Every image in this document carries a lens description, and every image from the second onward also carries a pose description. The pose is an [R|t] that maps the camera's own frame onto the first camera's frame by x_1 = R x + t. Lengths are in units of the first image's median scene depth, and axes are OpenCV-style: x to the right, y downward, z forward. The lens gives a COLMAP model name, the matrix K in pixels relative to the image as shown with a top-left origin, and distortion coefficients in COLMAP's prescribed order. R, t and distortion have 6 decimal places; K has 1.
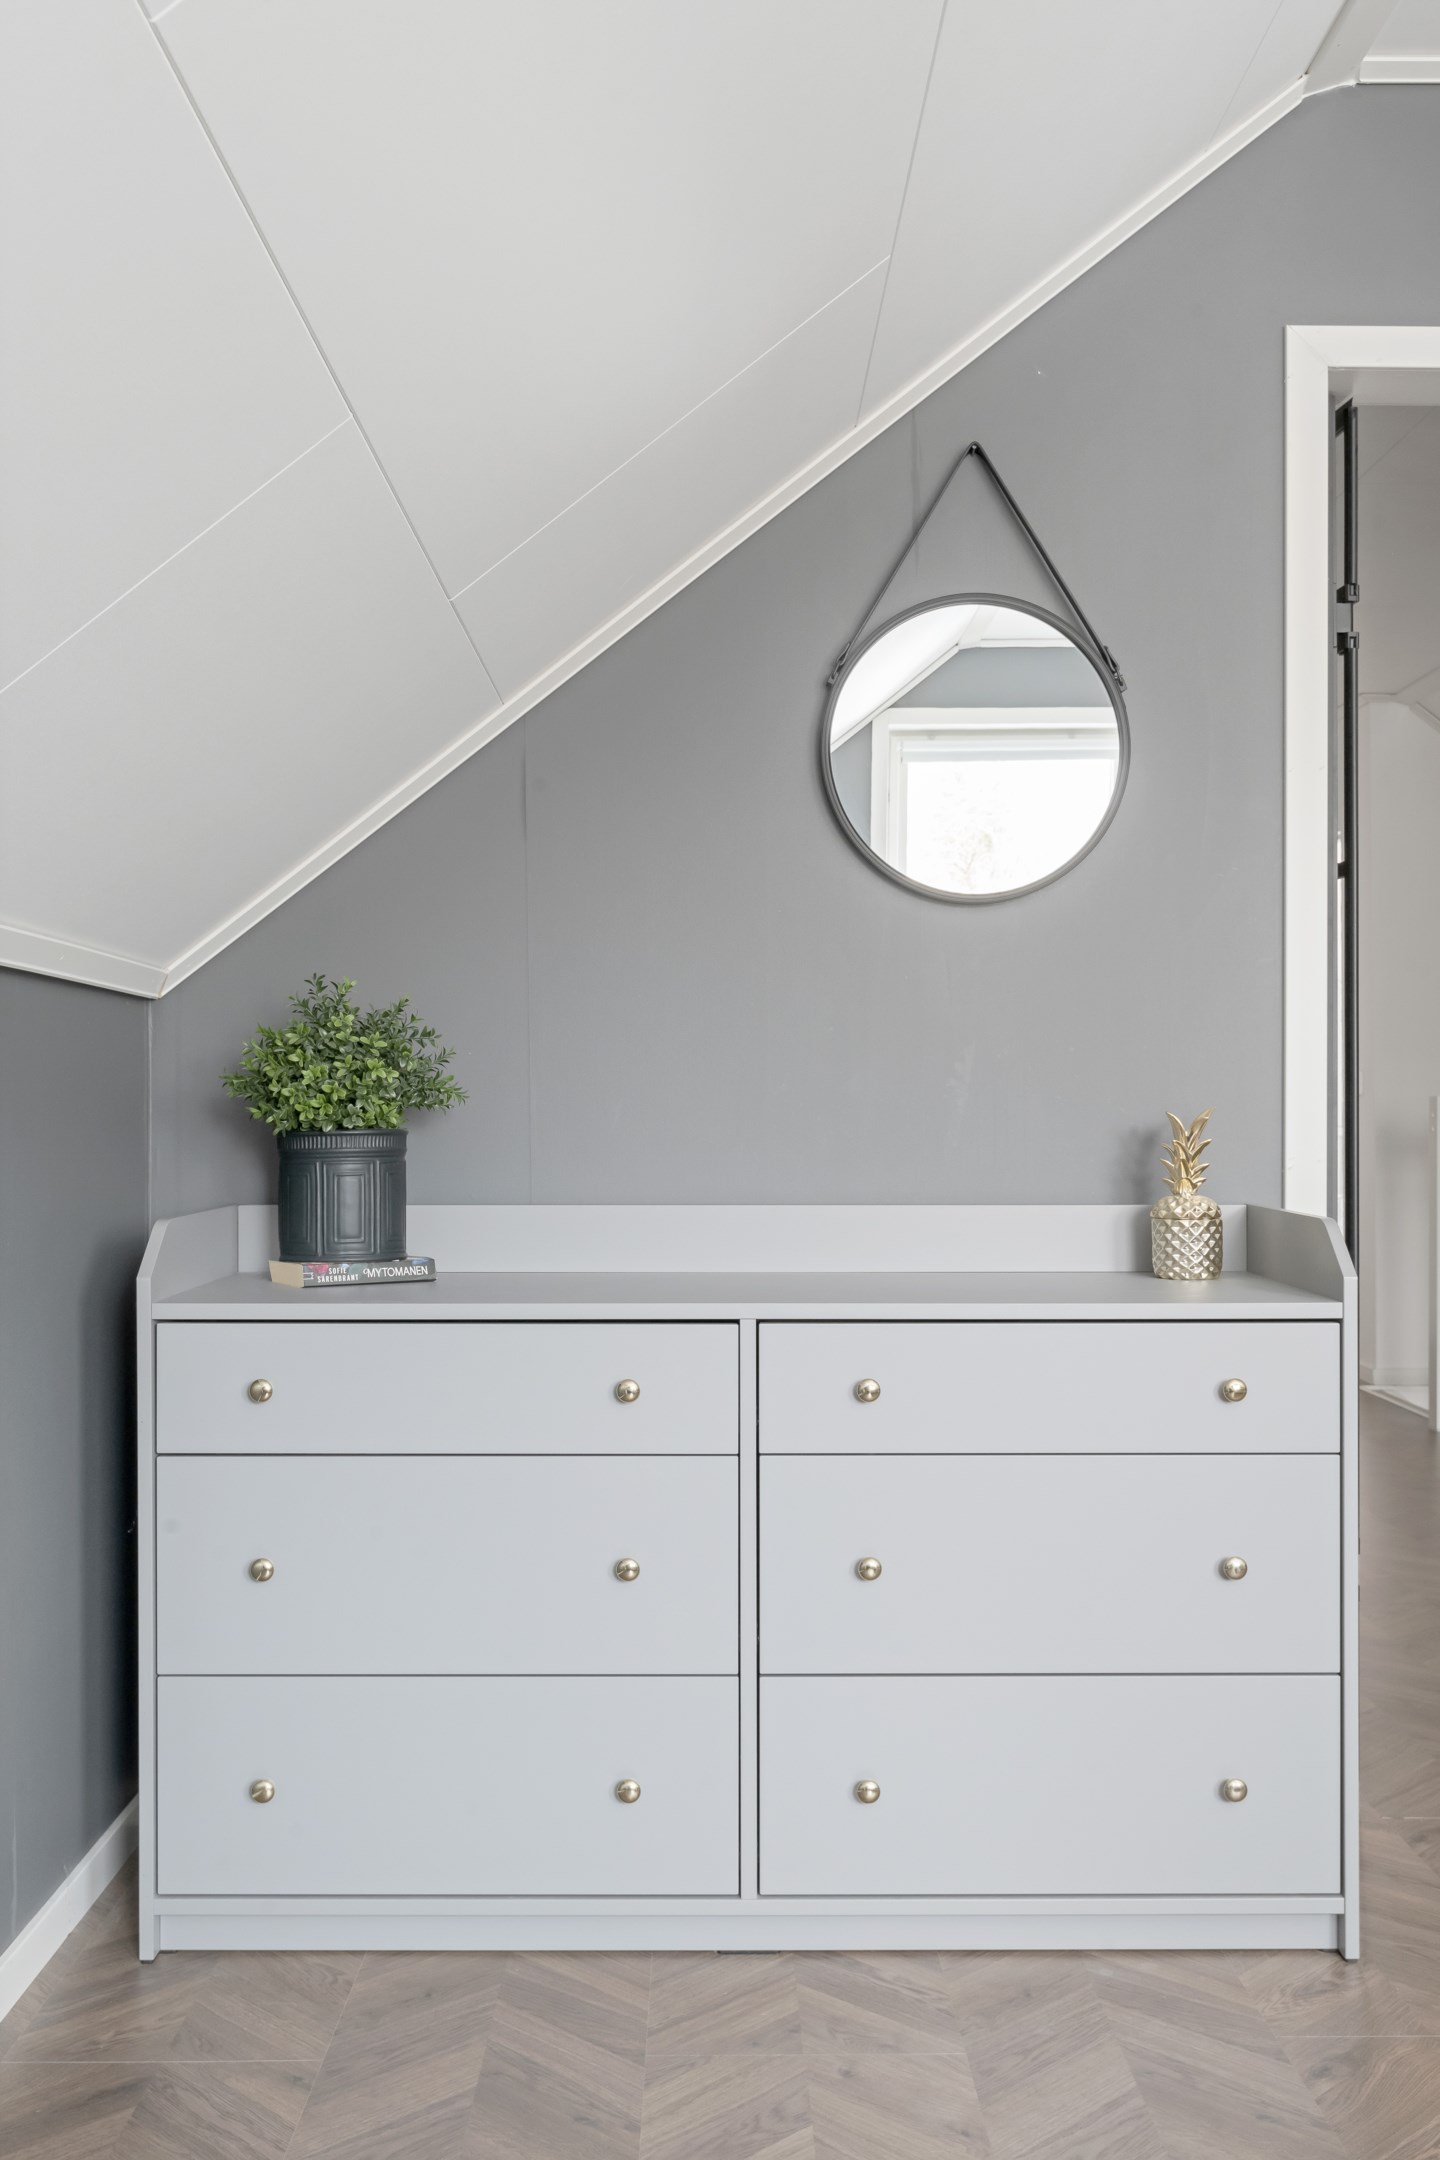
lens RADIAL K [[2170.1, 0, 721.9], [0, 2170.1, 1080.9], [0, 0, 1]] dist [-0.010928, 0.000000]
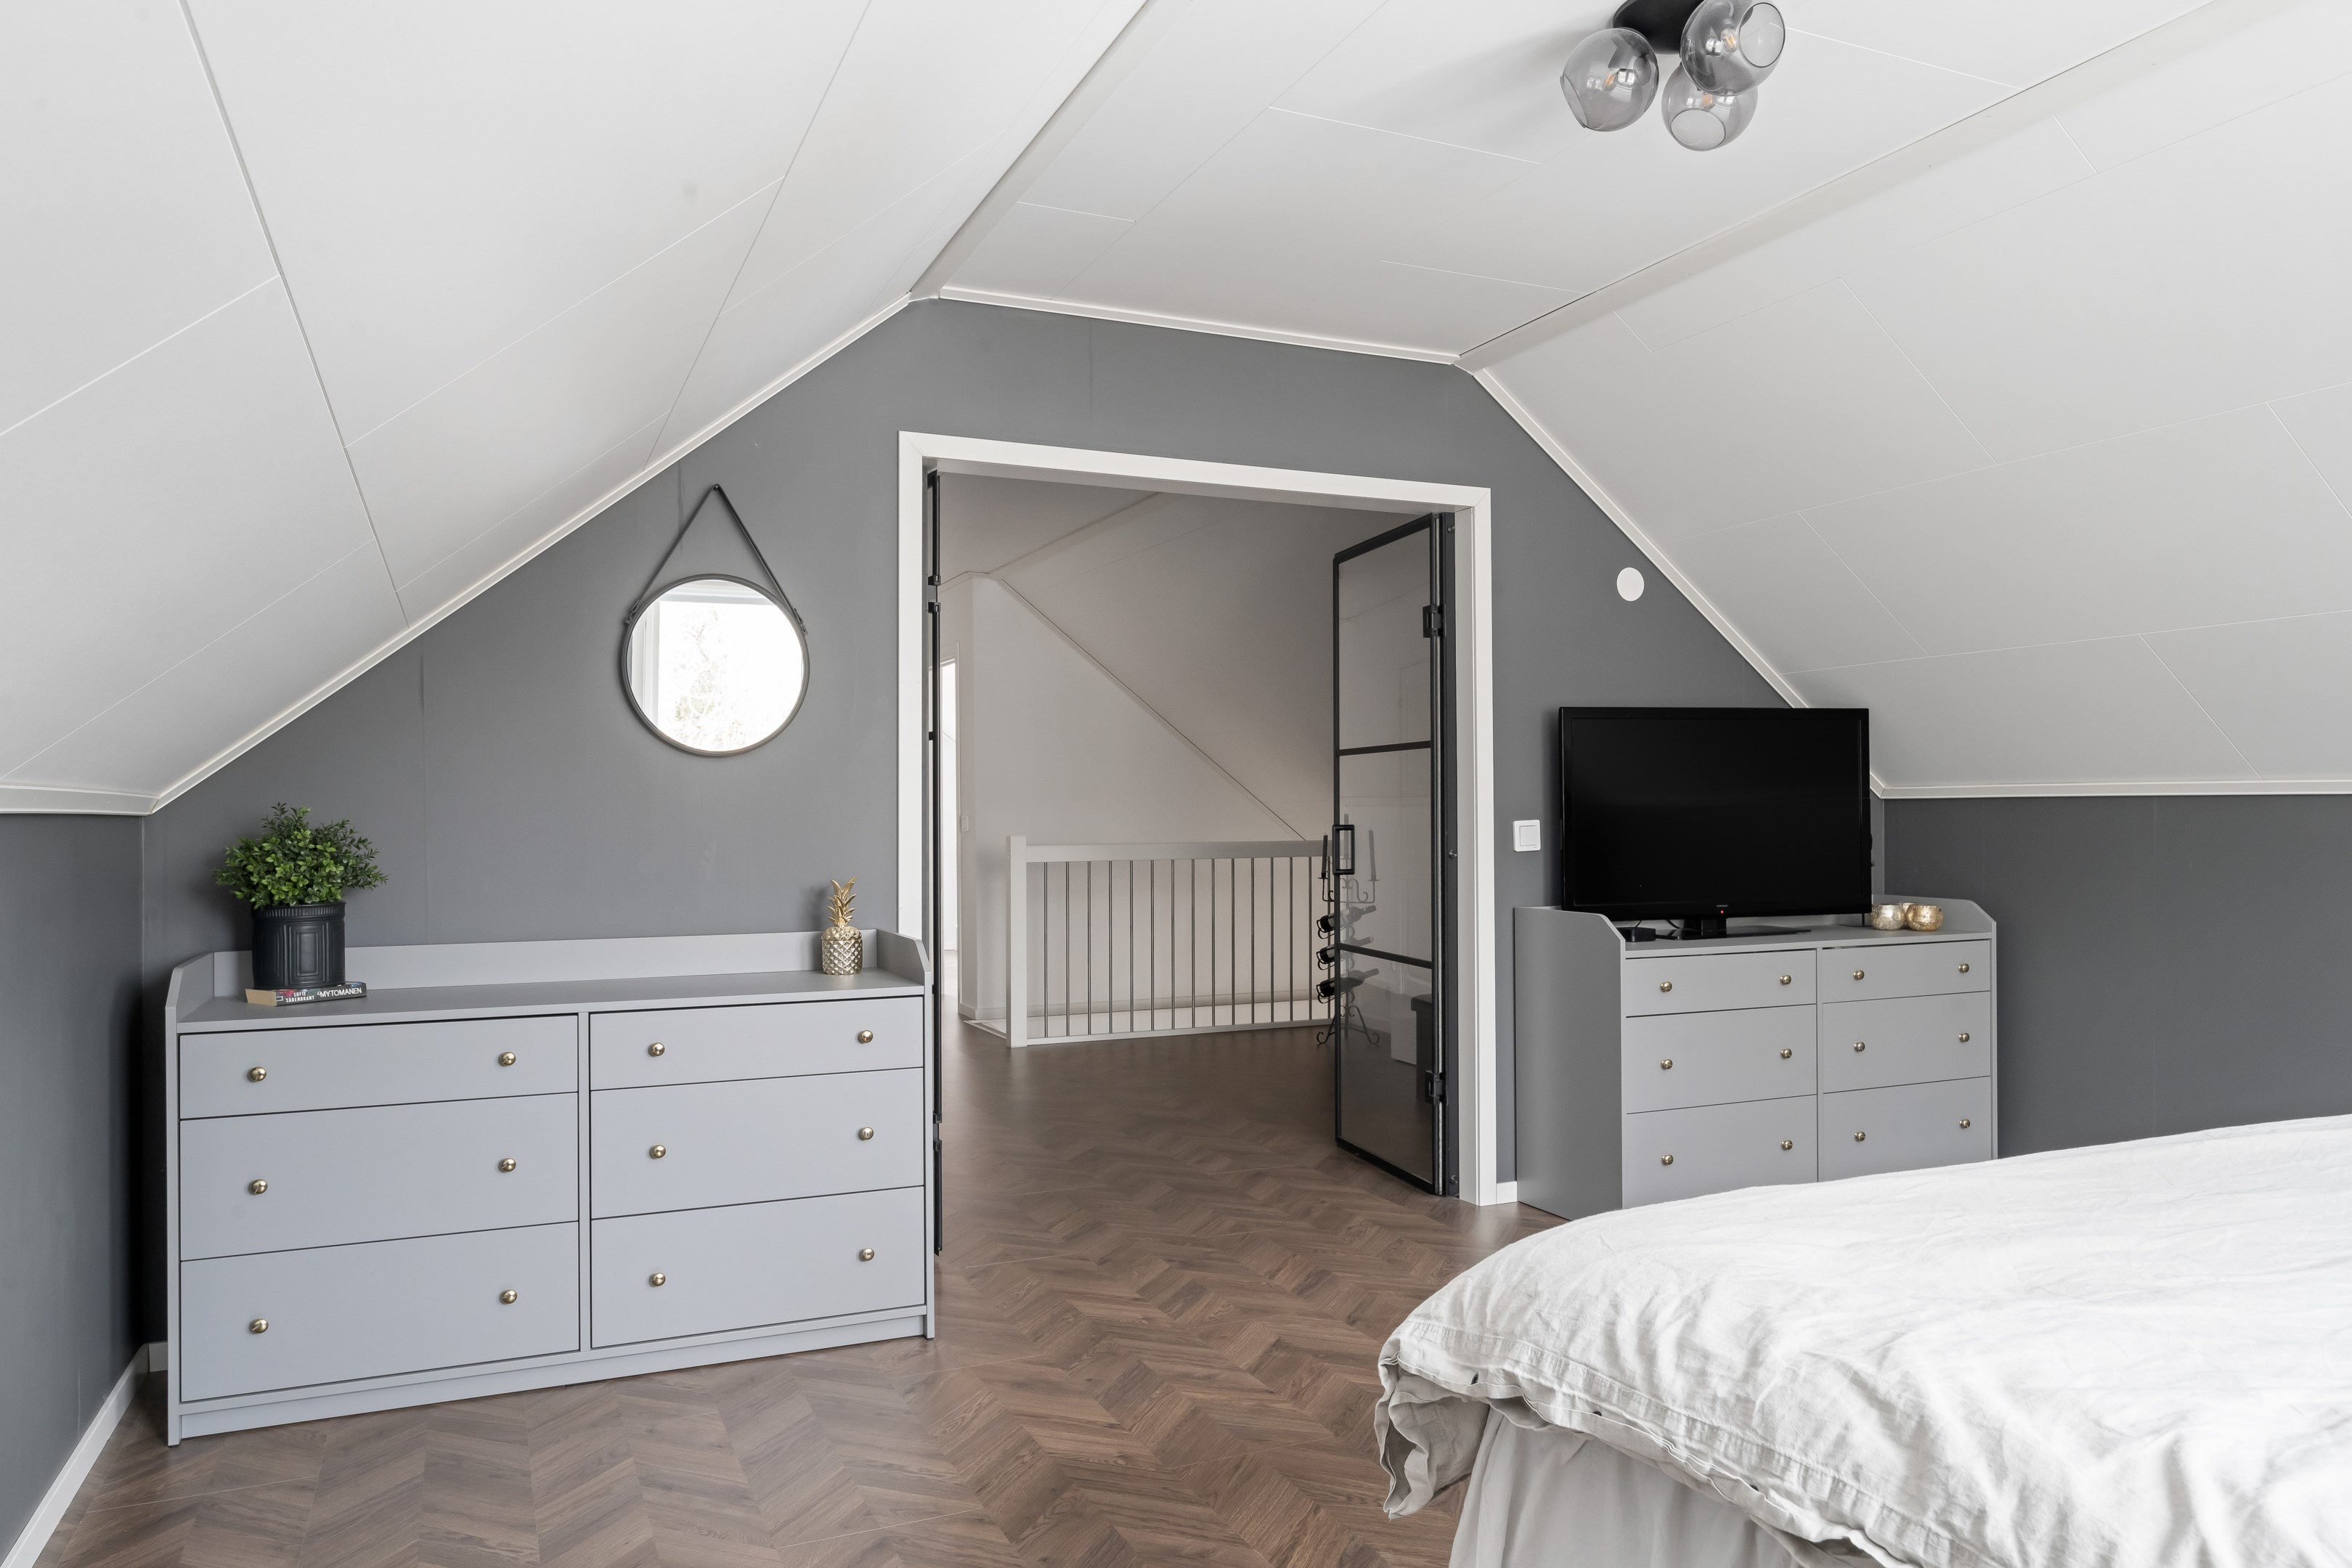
lens RADIAL K [[1581.2, 0, 1182.6], [0, 1581.2, 799.2], [0, 0, 1]] dist [-0.008132, 0.006971]
pose [[0.915418, -0.000954, 0.402503, -0.054748], [0.001445, 0.999999, -0.000916, -0.054279], [-0.402501, 0.001420, 0.915418, -0.318758]]
